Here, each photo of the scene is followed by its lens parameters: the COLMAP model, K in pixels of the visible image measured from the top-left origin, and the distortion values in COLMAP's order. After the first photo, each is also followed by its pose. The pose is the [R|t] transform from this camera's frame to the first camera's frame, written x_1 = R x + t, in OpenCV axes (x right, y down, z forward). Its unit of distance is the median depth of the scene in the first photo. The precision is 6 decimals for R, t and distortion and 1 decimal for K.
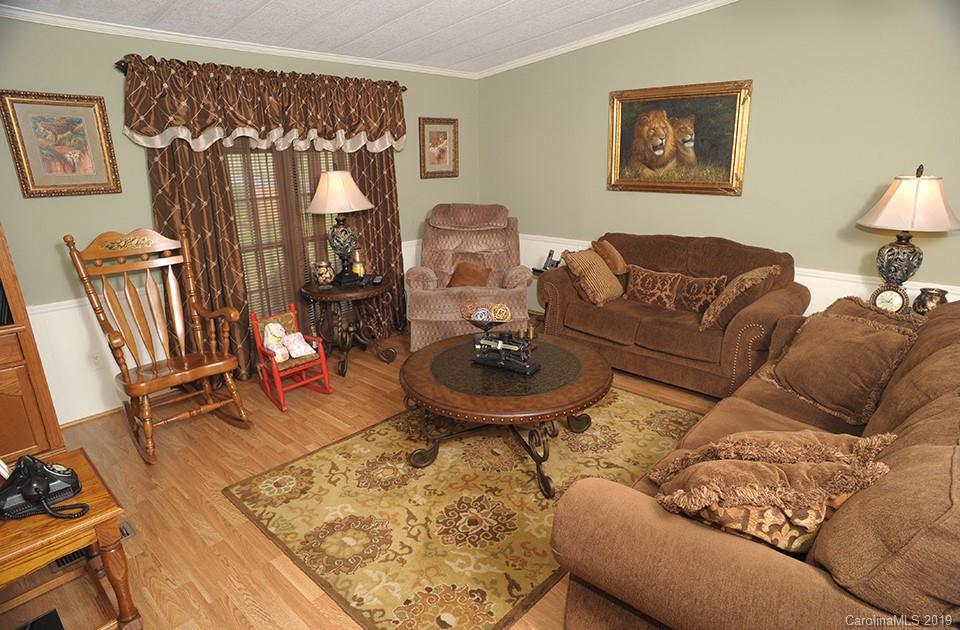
lens RADIAL K [[541.8, 0, 480.1], [0, 541.8, 317.7], [0, 0, 1]] dist [-0.081322, 0.047483]
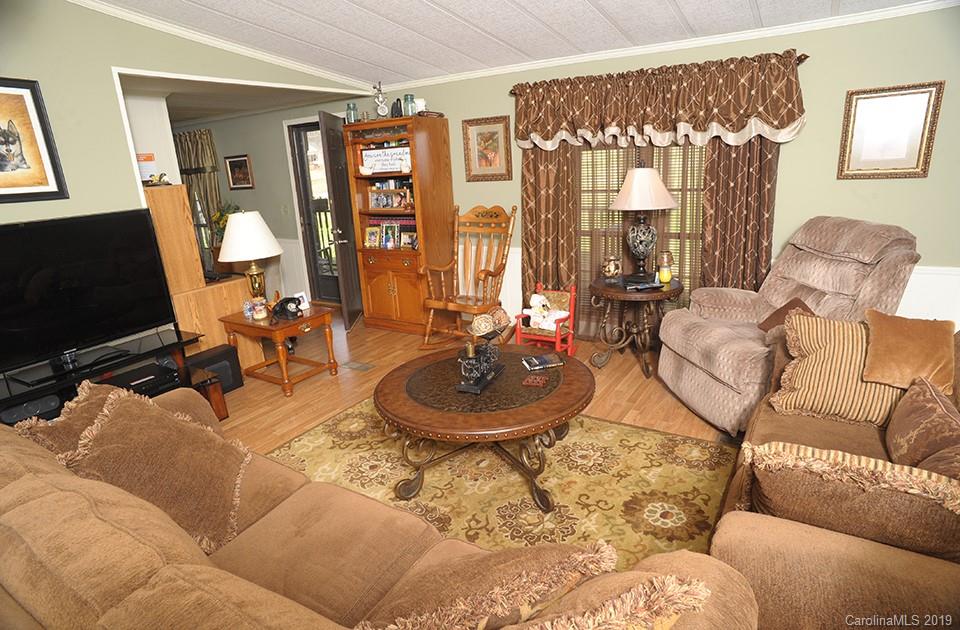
lens RADIAL K [[541.8, 0, 480.5], [0, 541.8, 313.8], [0, 0, 1]] dist [-0.081322, 0.047483]
pose [[0.182768, 0.266012, -0.946485, 0.789100], [-0.240994, 0.945452, 0.219185, -0.195043], [0.953162, 0.188037, 0.236906, 0.638028]]
